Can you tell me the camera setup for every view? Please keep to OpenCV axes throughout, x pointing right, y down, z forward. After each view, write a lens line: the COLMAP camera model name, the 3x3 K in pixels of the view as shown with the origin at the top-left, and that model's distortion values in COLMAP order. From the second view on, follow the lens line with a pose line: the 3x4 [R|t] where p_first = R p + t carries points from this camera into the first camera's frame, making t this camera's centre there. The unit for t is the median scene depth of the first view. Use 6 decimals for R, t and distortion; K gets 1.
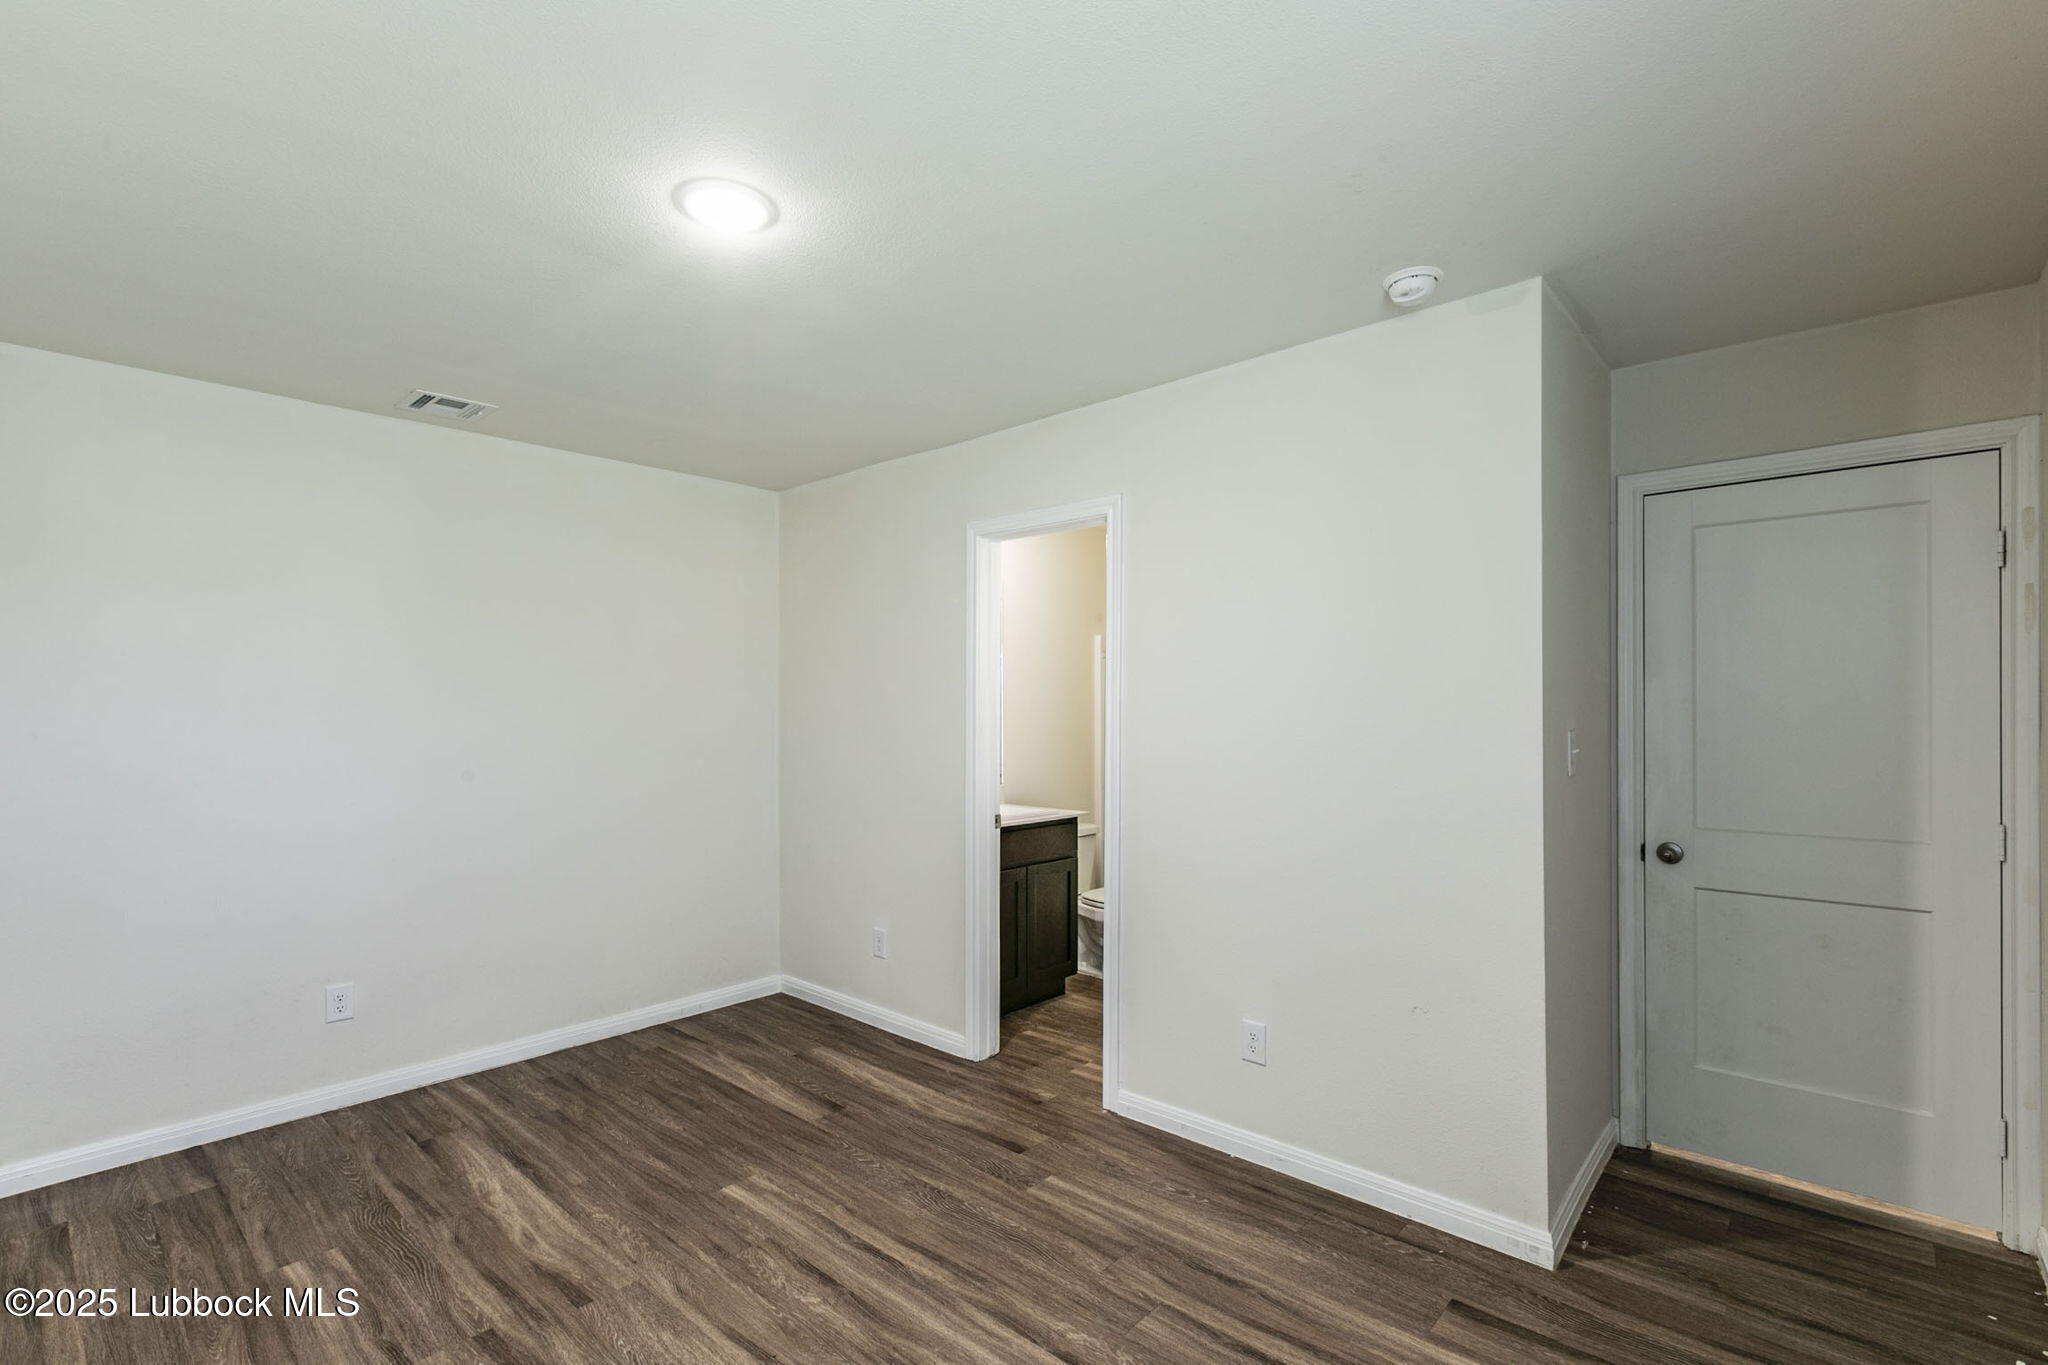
lens RADIAL K [[930.8, 0, 1022.4], [0, 930.8, 691.2], [0, 0, 1]] dist [0.000225, -0.000976]
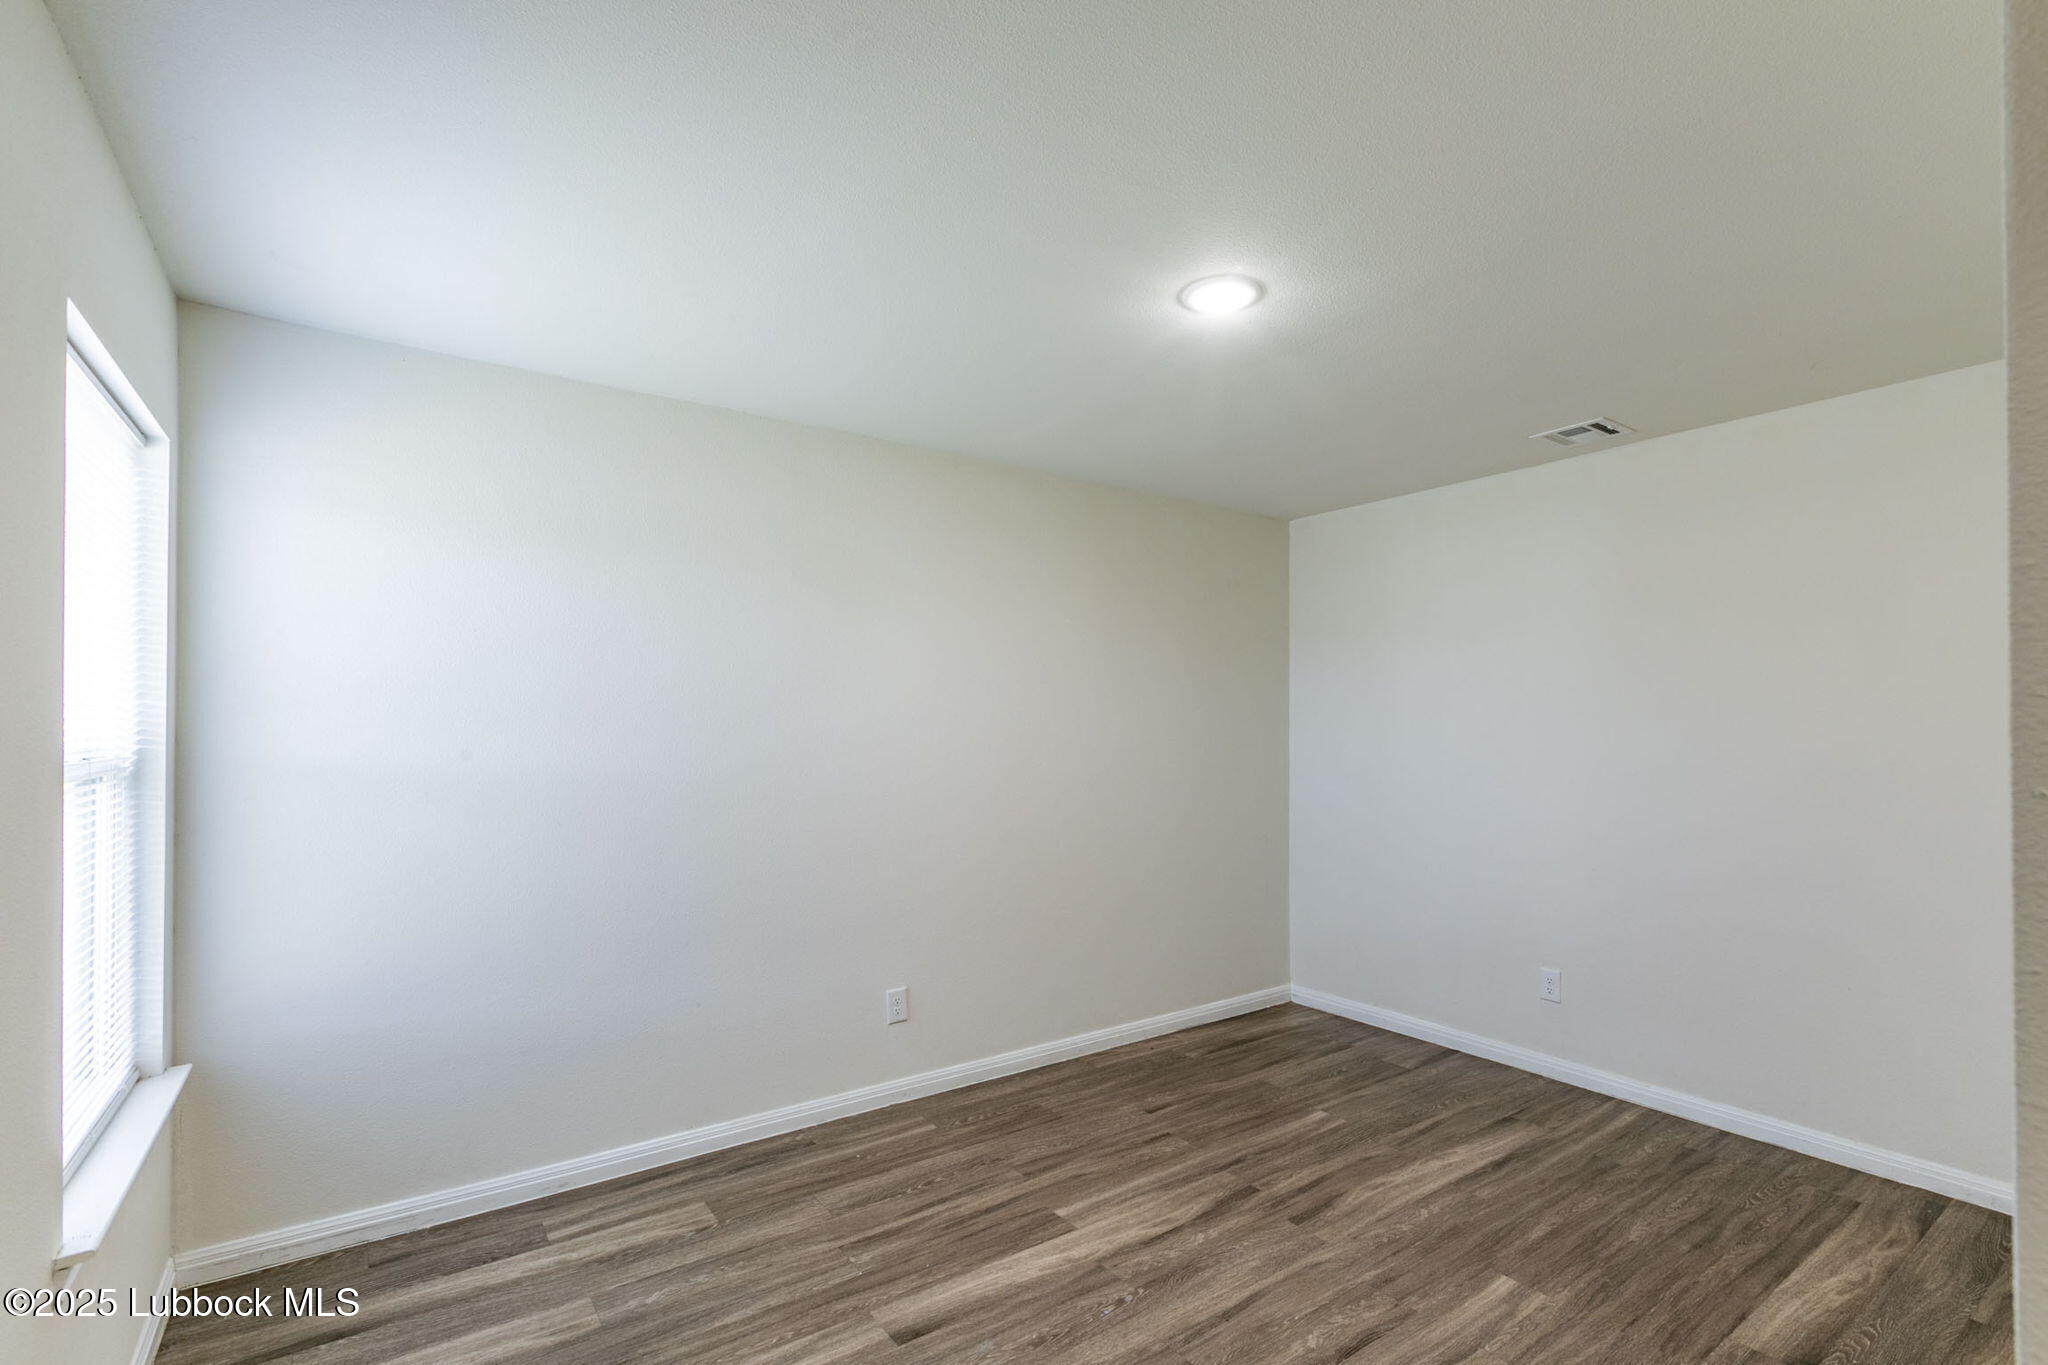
lens RADIAL K [[930.8, 0, 1010.2], [0, 930.8, 702.4], [0, 0, 1]] dist [0.000225, -0.000976]
pose [[-0.224678, -0.019711, -0.974234, 0.651581], [0.017624, 0.999550, -0.024288, 0.003967], [0.974274, -0.022626, -0.224230, 0.750390]]
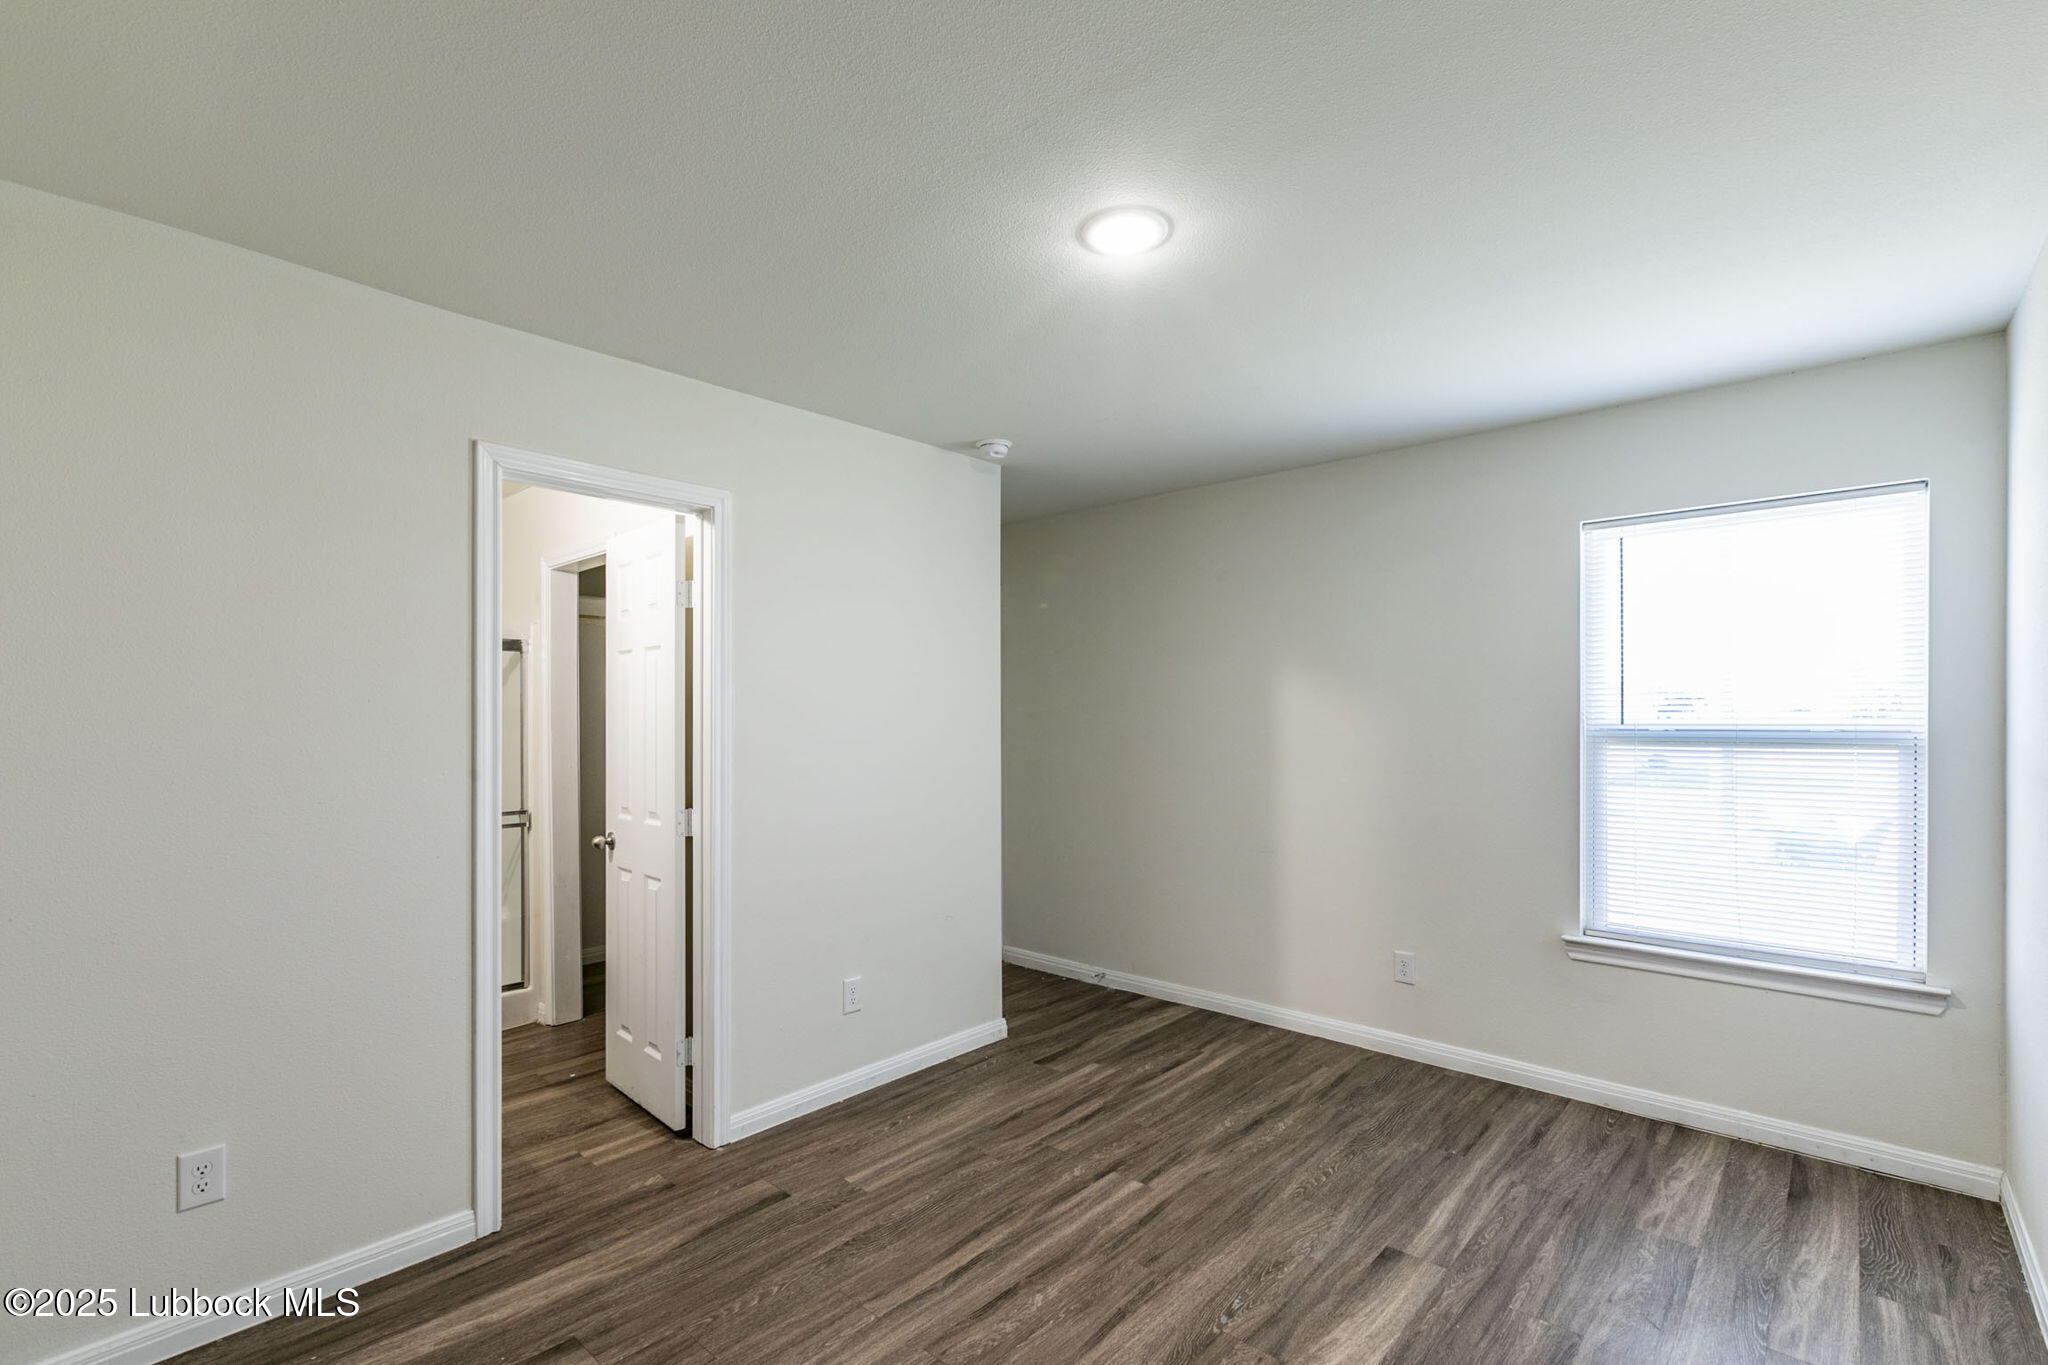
lens RADIAL K [[930.8, 0, 1034.6], [0, 930.8, 700.5], [0, 0, 1]] dist [0.000225, -0.000976]
pose [[-0.018209, 0.020284, 0.999628, -1.012641], [-0.014182, 0.999688, -0.020543, 0.019933], [-0.999734, -0.014551, -0.017916, 0.836301]]
